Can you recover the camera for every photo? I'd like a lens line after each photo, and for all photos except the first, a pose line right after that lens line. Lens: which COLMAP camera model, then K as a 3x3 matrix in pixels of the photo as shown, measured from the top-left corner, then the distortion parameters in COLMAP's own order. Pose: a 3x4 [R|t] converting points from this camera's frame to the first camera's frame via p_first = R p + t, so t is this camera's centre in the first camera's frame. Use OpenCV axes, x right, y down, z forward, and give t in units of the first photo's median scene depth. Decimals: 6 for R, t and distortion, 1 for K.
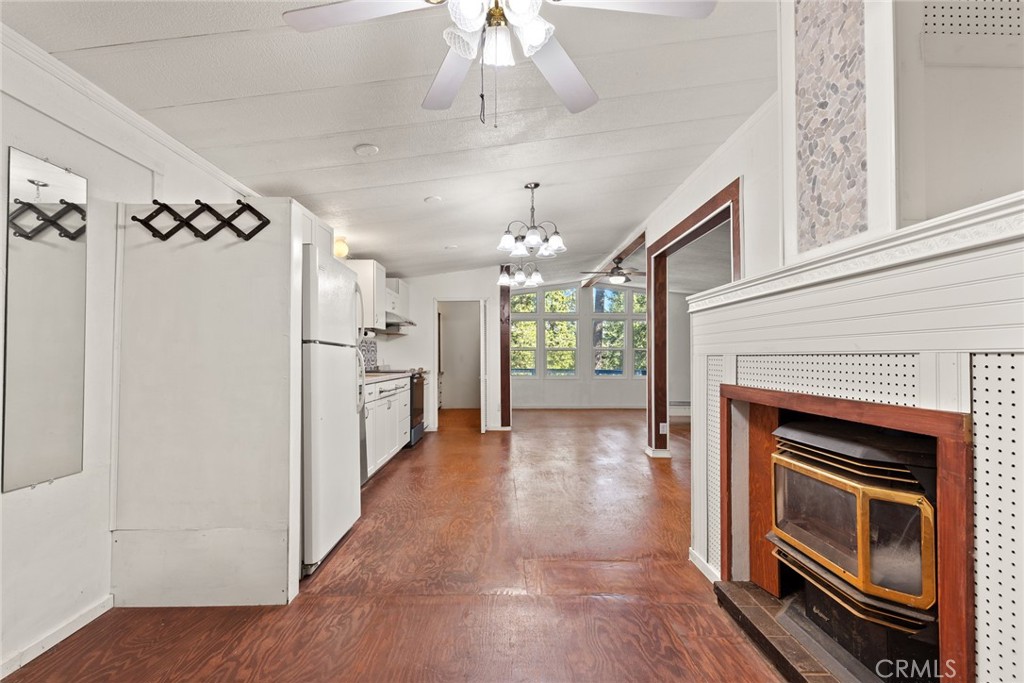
lens RADIAL K [[466.0, 0, 498.9], [0, 466.0, 348.9], [0, 0, 1]] dist [0.000205, 0.000027]
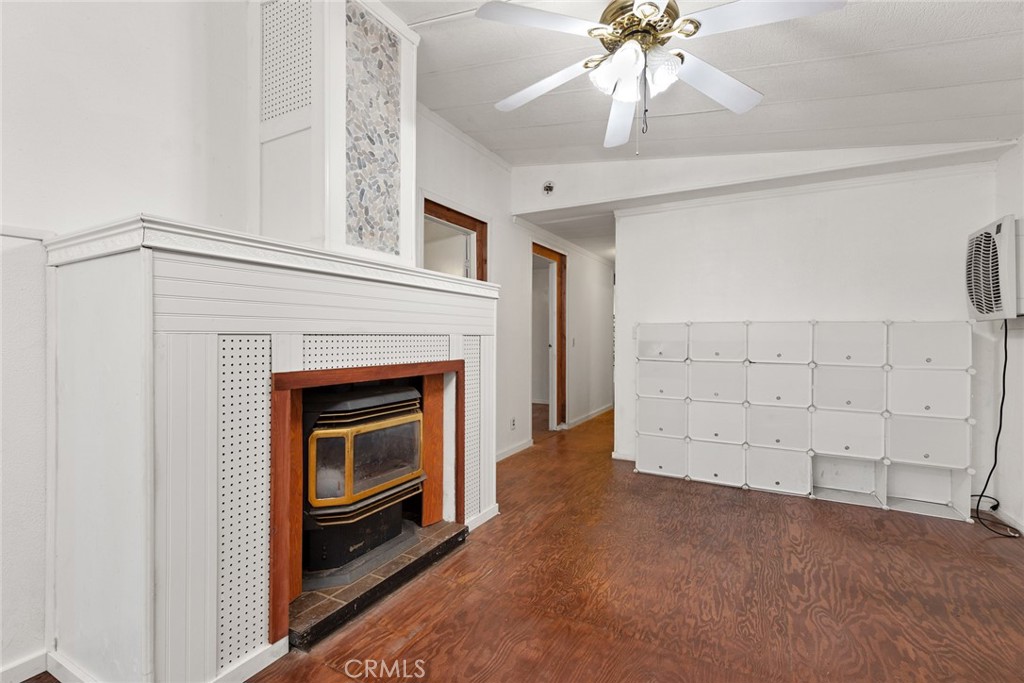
lens RADIAL K [[460.6, 0, 519.5], [0, 460.6, 338.3], [0, 0, 1]] dist [0.001931, 0.000174]
pose [[-0.885145, -0.003509, 0.465301, -0.217504], [-0.009386, 0.999903, -0.010315, 0.026499], [-0.465220, -0.013497, -0.885092, 1.628790]]
